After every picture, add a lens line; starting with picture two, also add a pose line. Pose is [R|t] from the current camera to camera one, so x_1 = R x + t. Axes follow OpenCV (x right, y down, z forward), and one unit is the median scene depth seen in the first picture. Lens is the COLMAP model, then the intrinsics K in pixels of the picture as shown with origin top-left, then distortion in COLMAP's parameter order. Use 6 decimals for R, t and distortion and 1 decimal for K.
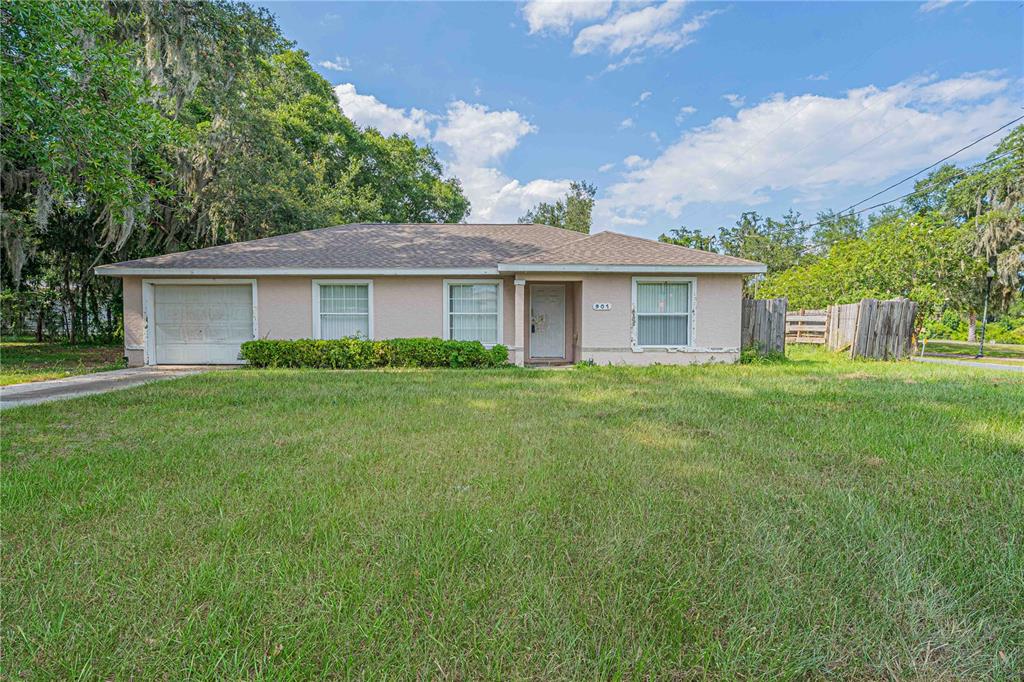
lens RADIAL K [[518.0, 0, 512.0], [0, 518.0, 341.0], [0, 0, 1]] dist [0.003654, -0.002116]
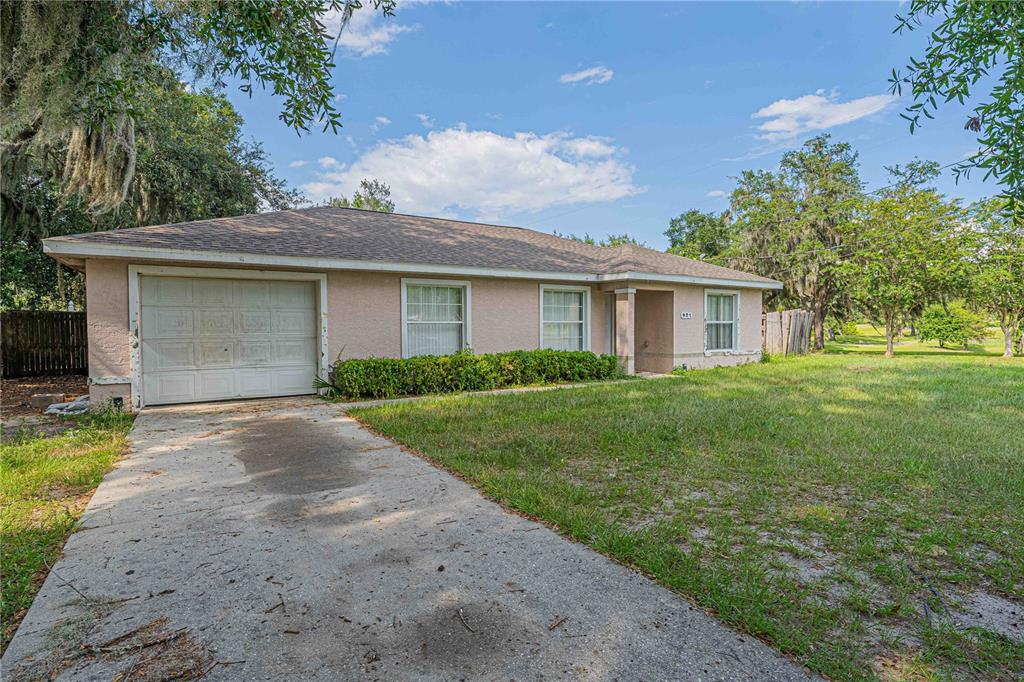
lens RADIAL K [[518.0, 0, 512.0], [0, 518.0, 341.0], [0, 0, 1]] dist [0.003654, -0.002116]
pose [[0.848199, -0.021369, 0.529246, -0.668671], [0.026667, 0.999642, -0.002376, -0.019232], [-0.529006, 0.016129, 0.848465, 0.265546]]
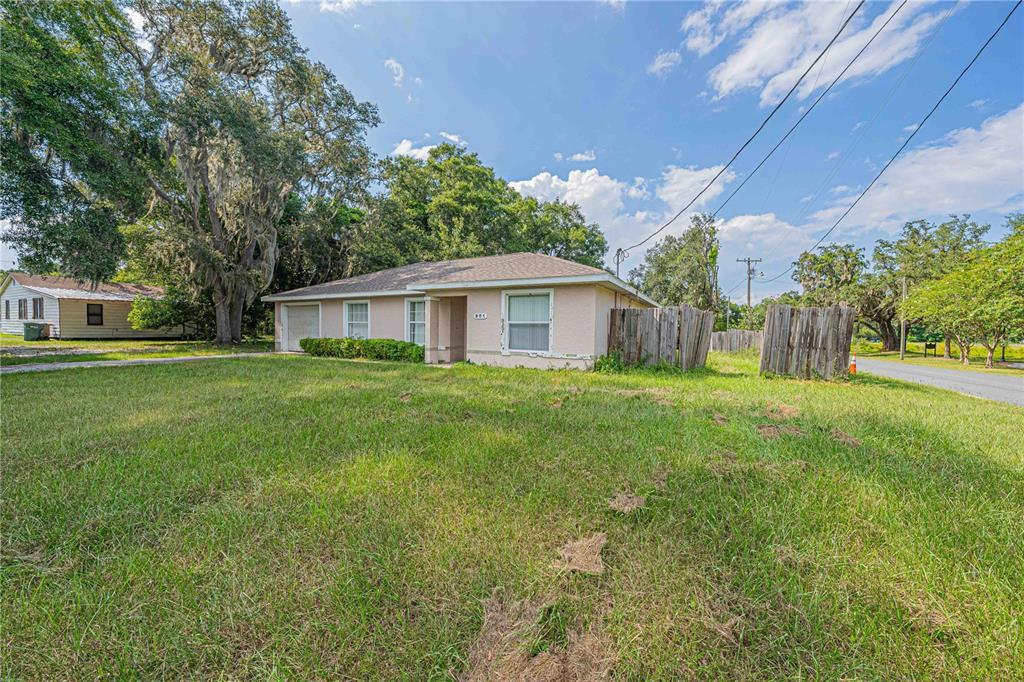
lens RADIAL K [[365.1, 0, 512.0], [0, 365.1, 341.0], [0, 0, 1]] dist [-0.005260, -0.000053]
pose [[0.879786, 0.024835, -0.474721, 0.610797], [-0.029605, 0.999558, -0.002574, -0.008285], [0.474447, 0.016318, 0.880133, 0.274666]]
